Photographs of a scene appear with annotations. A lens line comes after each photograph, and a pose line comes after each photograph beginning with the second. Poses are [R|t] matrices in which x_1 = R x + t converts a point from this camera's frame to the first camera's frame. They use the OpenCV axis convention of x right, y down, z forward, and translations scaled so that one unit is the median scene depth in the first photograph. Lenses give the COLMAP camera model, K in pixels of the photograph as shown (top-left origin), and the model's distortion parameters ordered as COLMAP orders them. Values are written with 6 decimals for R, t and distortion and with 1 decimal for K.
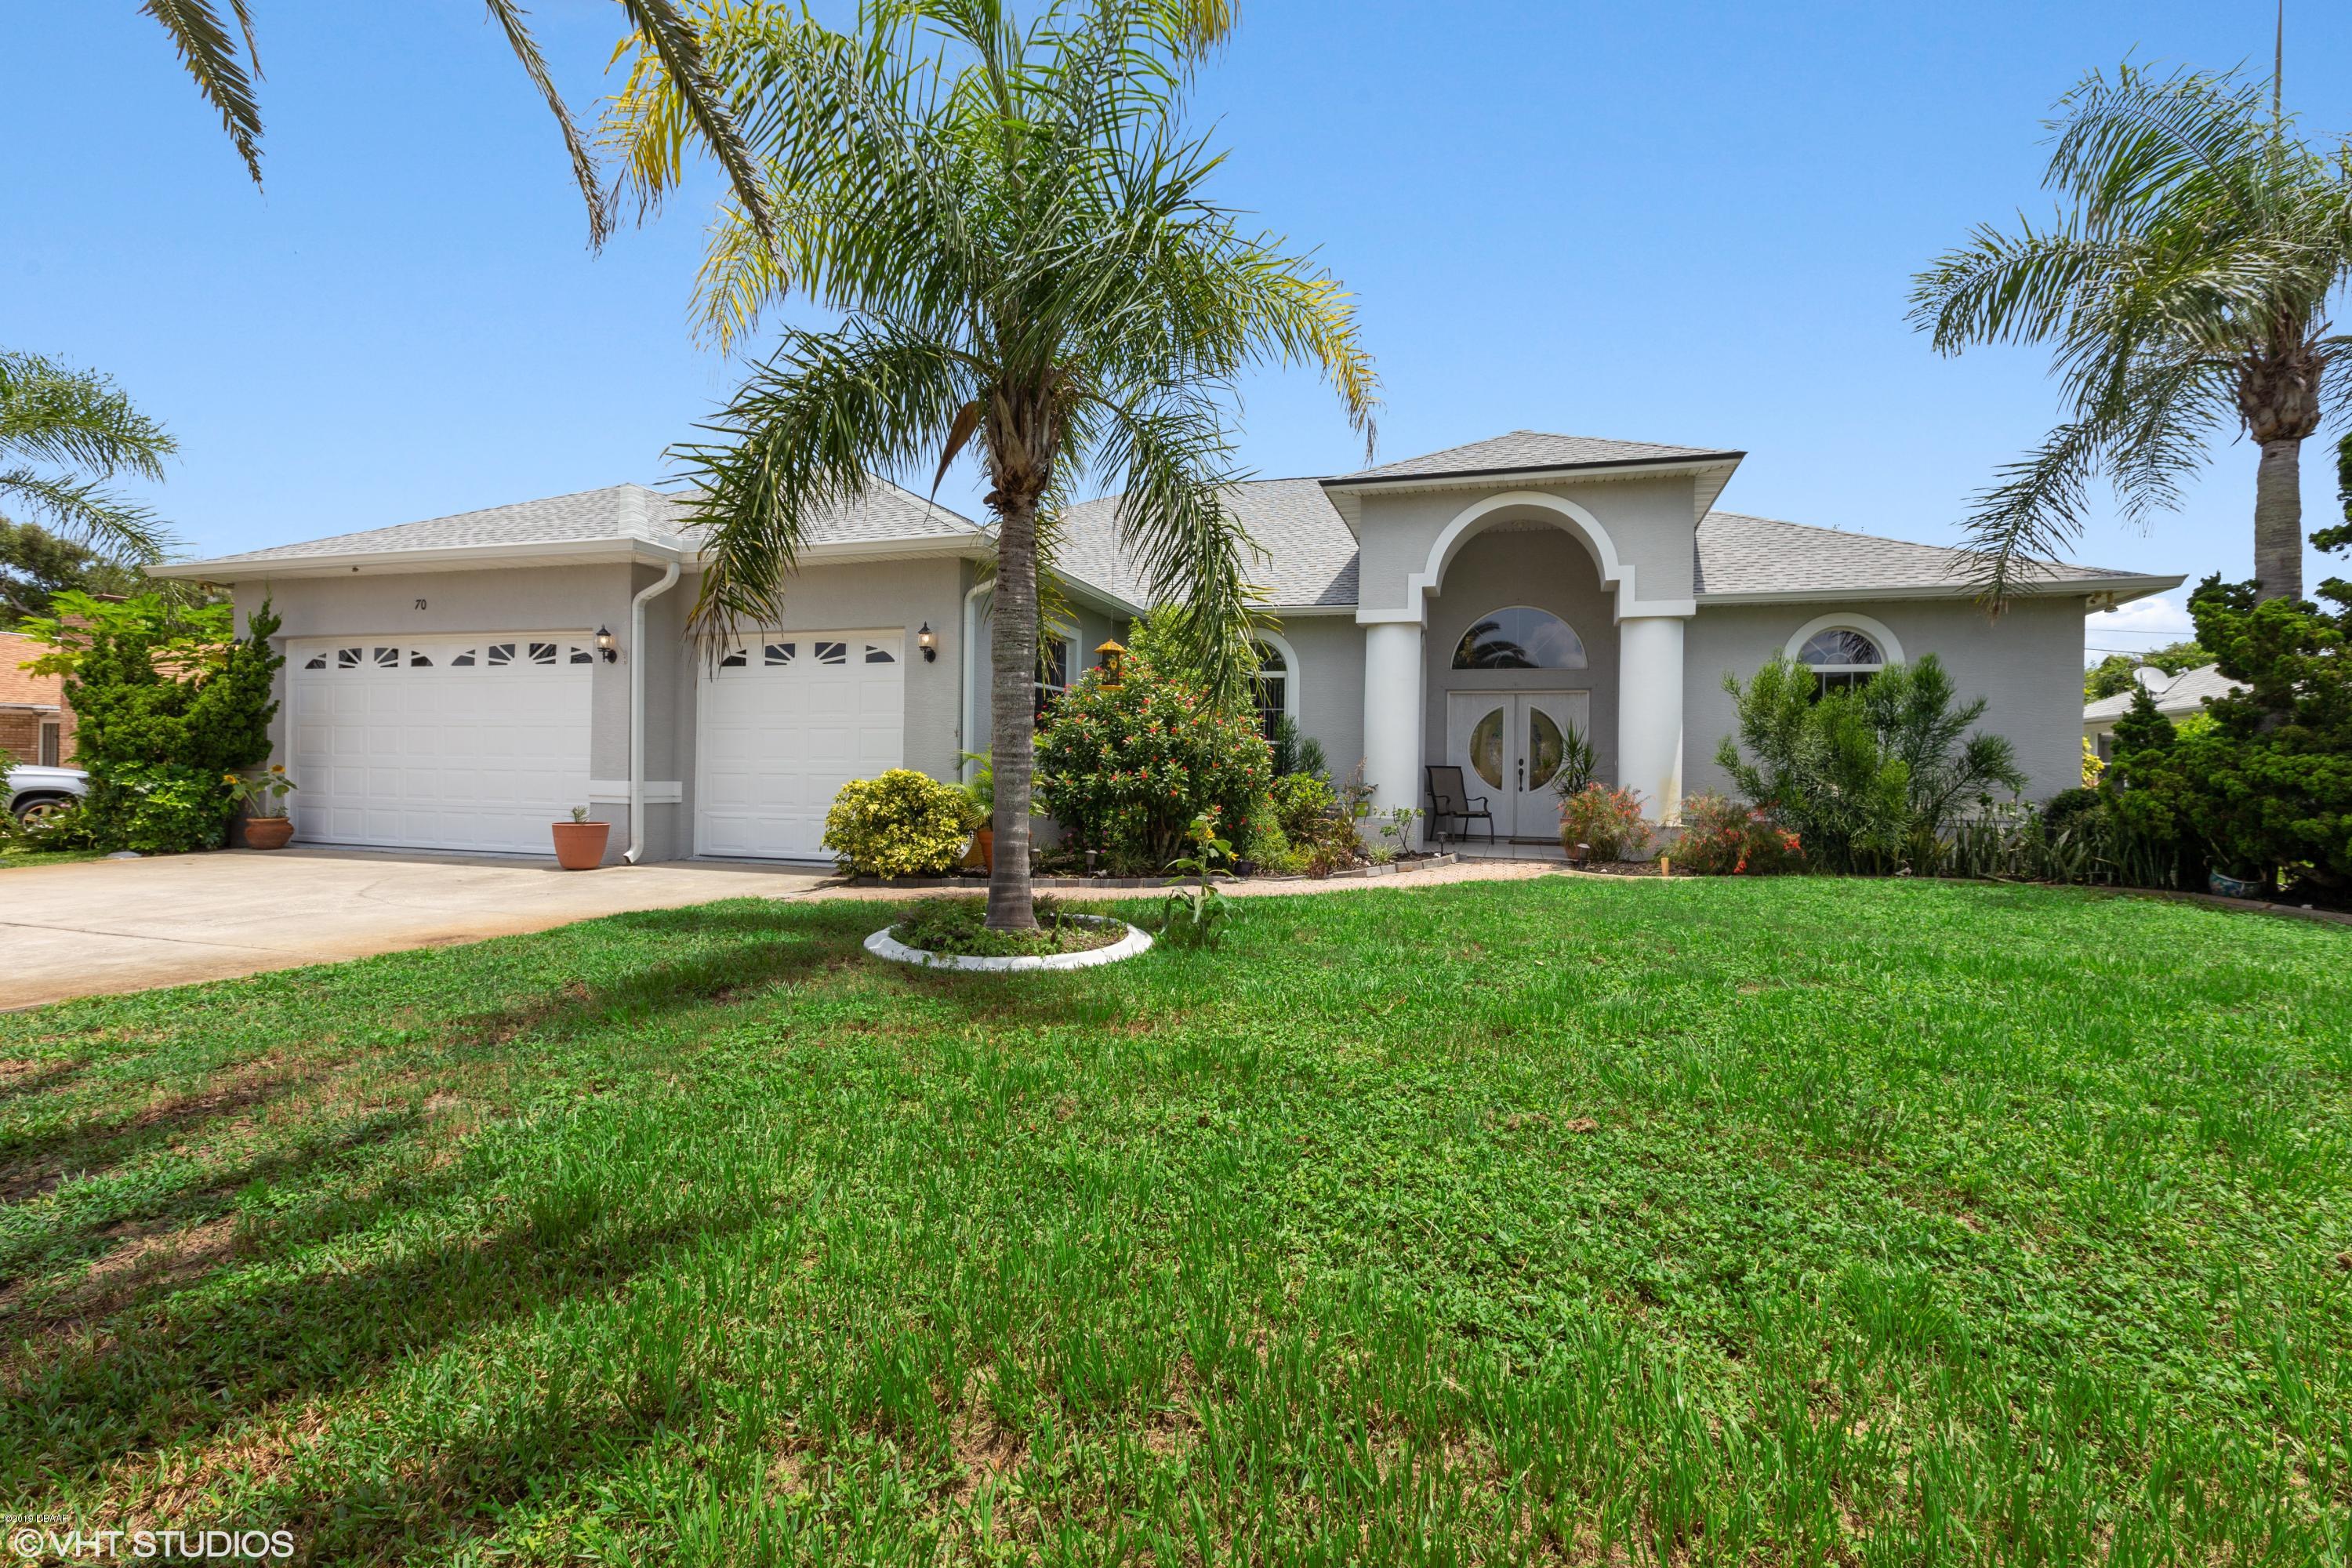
lens RADIAL K [[1056.9, 0, 1178.3], [0, 1056.9, 781.0], [0, 0, 1]] dist [-0.002927, 0.000564]
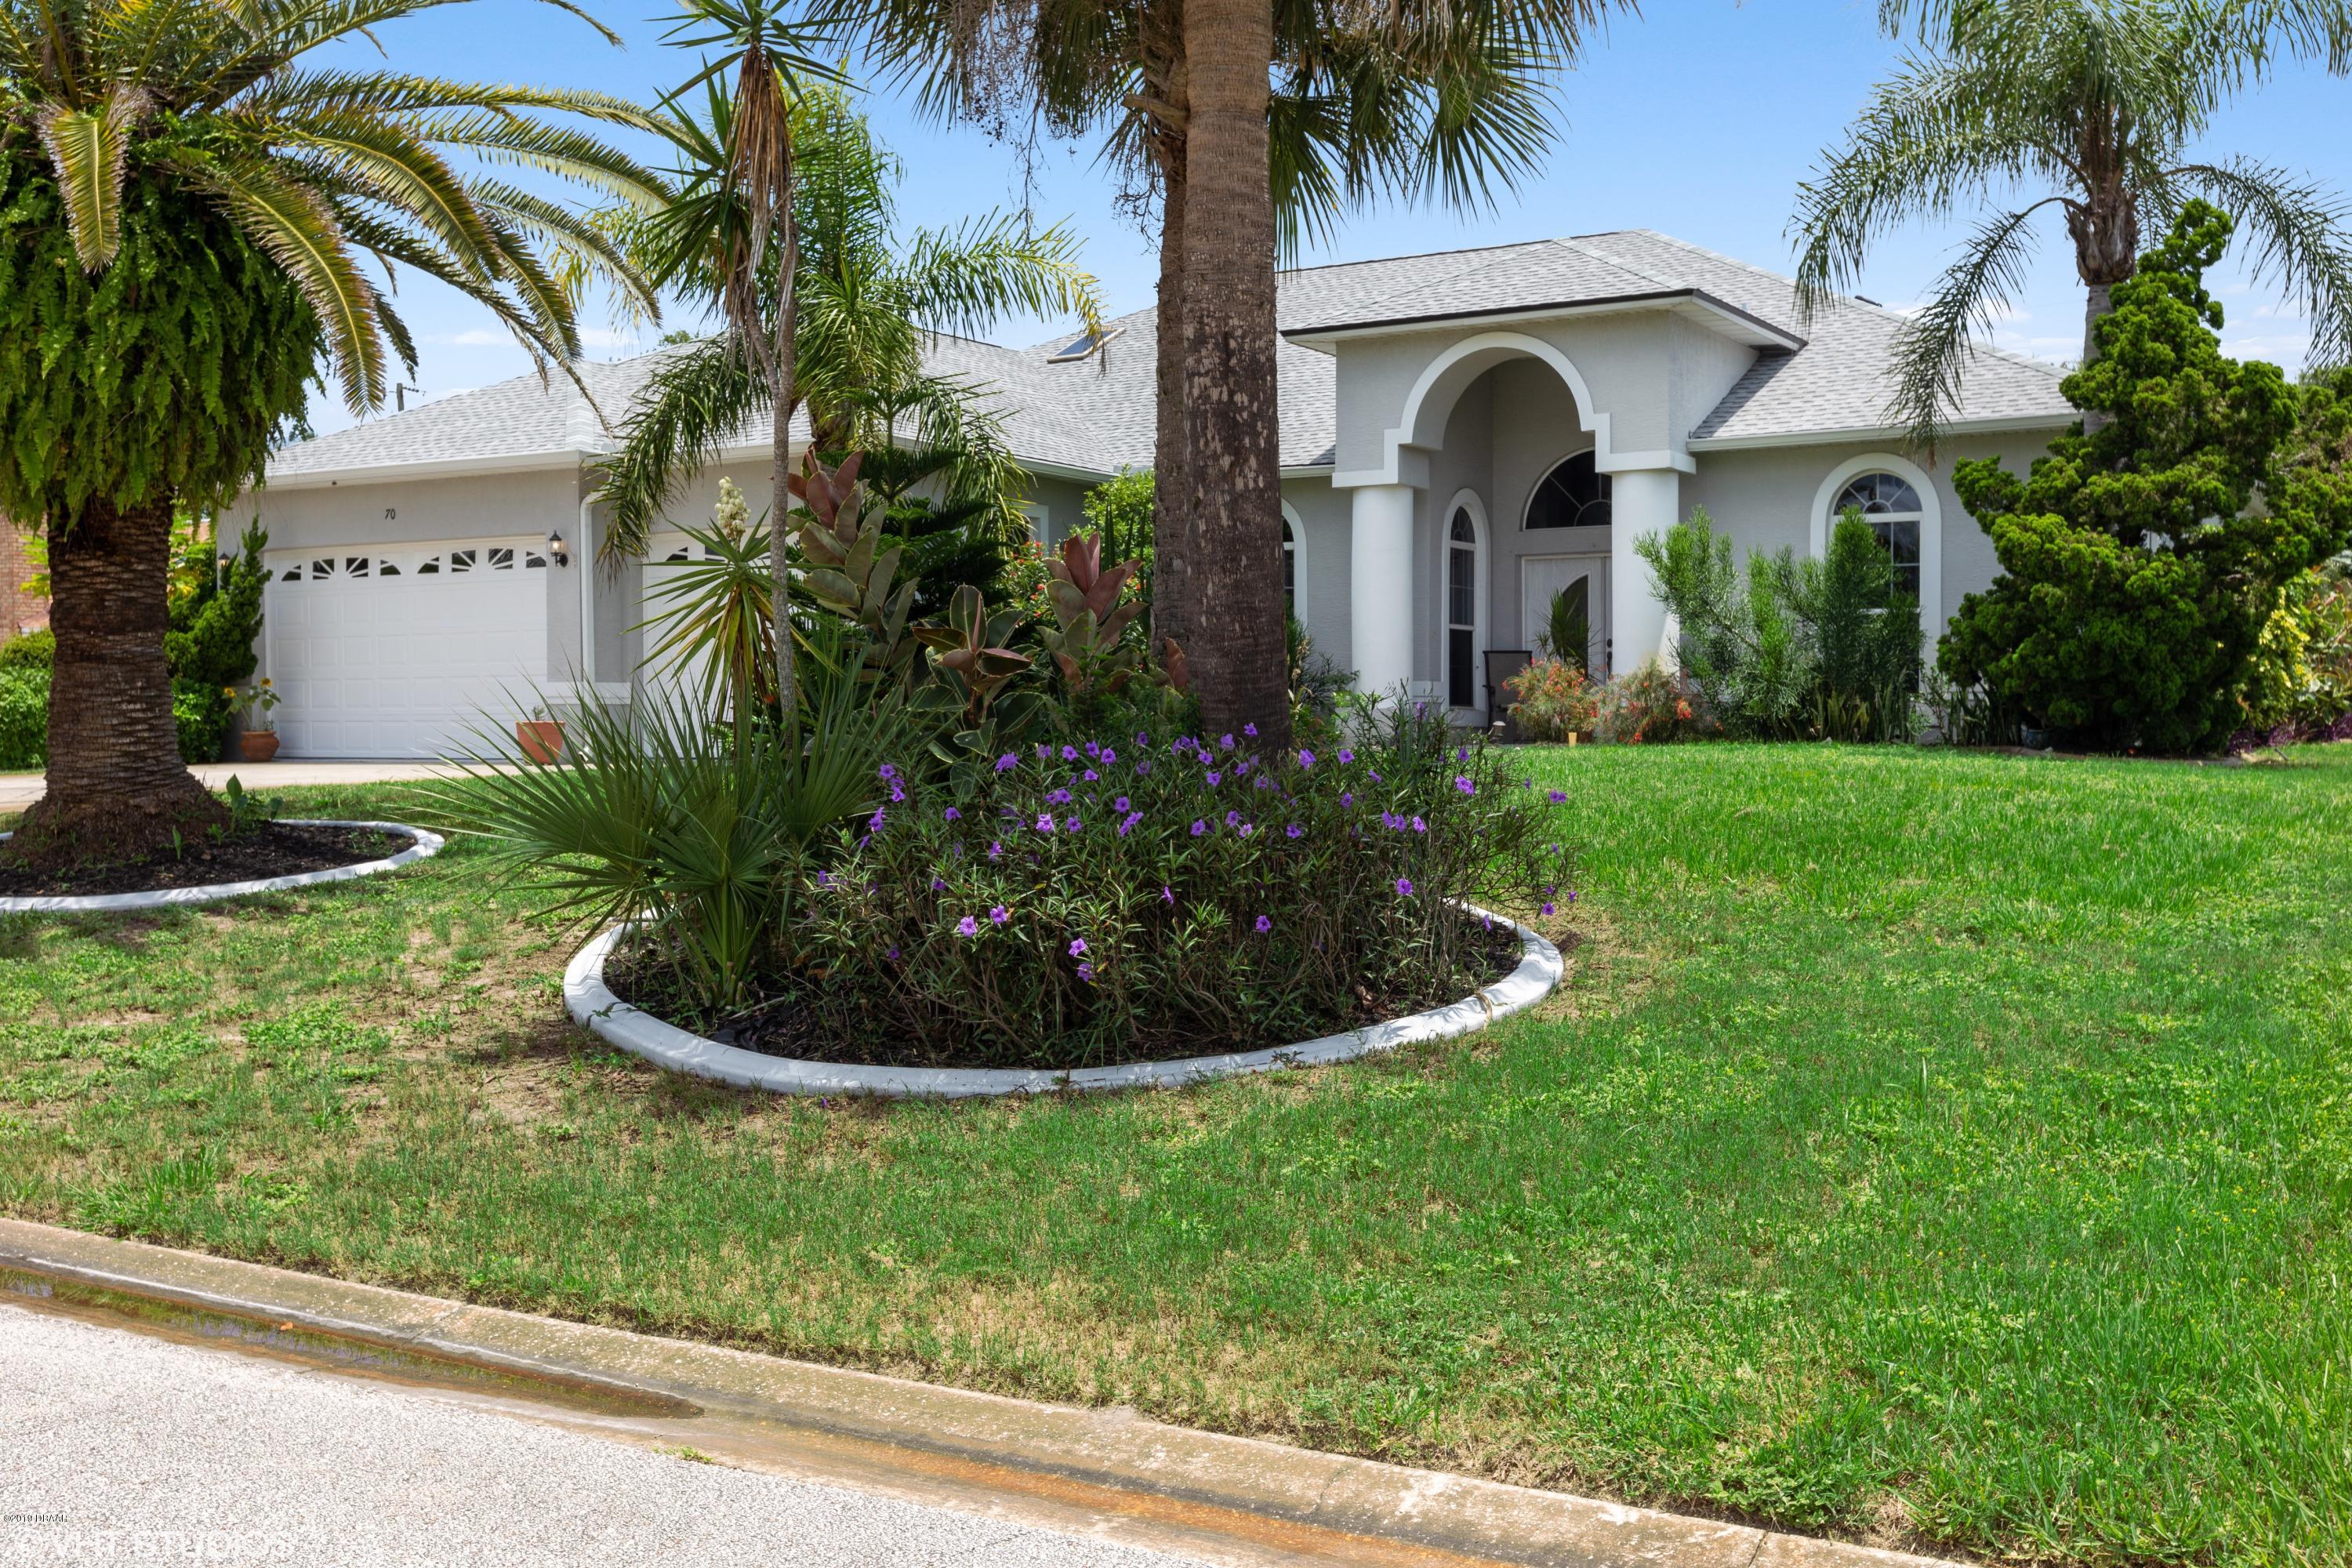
lens RADIAL K [[2383.8, 0, 1175.5], [0, 2383.8, 782.8], [0, 0, 1]] dist [-0.011652, 0.000000]
pose [[0.969220, -0.014546, -0.245767, 0.558233], [0.016781, 0.999835, 0.007001, 0.085030], [0.245624, -0.010910, 0.969304, -1.012899]]
